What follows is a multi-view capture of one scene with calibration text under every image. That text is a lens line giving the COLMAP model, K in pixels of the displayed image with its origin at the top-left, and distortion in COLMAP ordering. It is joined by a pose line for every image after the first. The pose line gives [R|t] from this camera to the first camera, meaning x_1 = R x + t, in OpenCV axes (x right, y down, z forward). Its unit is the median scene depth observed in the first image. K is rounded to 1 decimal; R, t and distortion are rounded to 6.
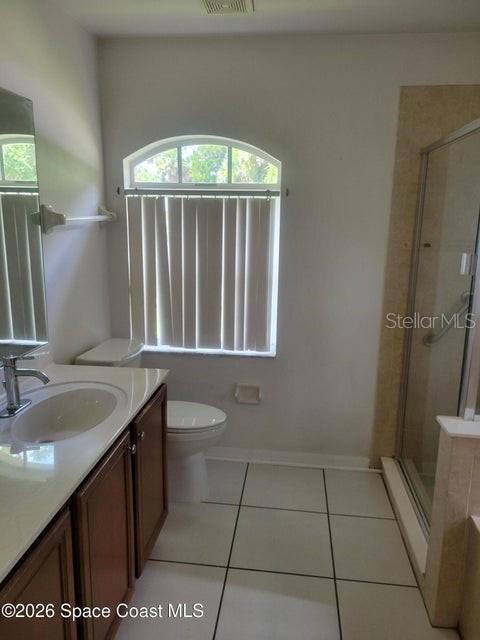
lens RADIAL K [[481.0, 0, 241.8], [0, 481.0, 308.6], [0, 0, 1]] dist [0.037023, -0.019610]
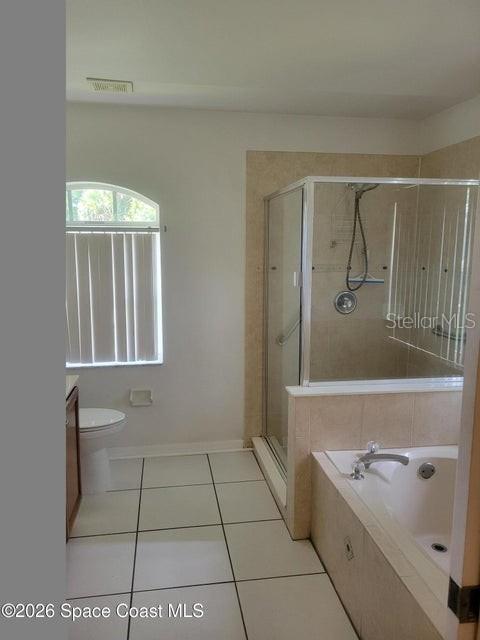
lens RADIAL K [[481.0, 0, 239.5], [0, 481.0, 319.5], [0, 0, 1]] dist [0.037023, -0.019610]
pose [[0.962629, -0.055594, 0.265057, -0.063559], [0.065938, 0.997364, -0.030282, 0.041567], [-0.262674, 0.046628, 0.963757, -0.233837]]
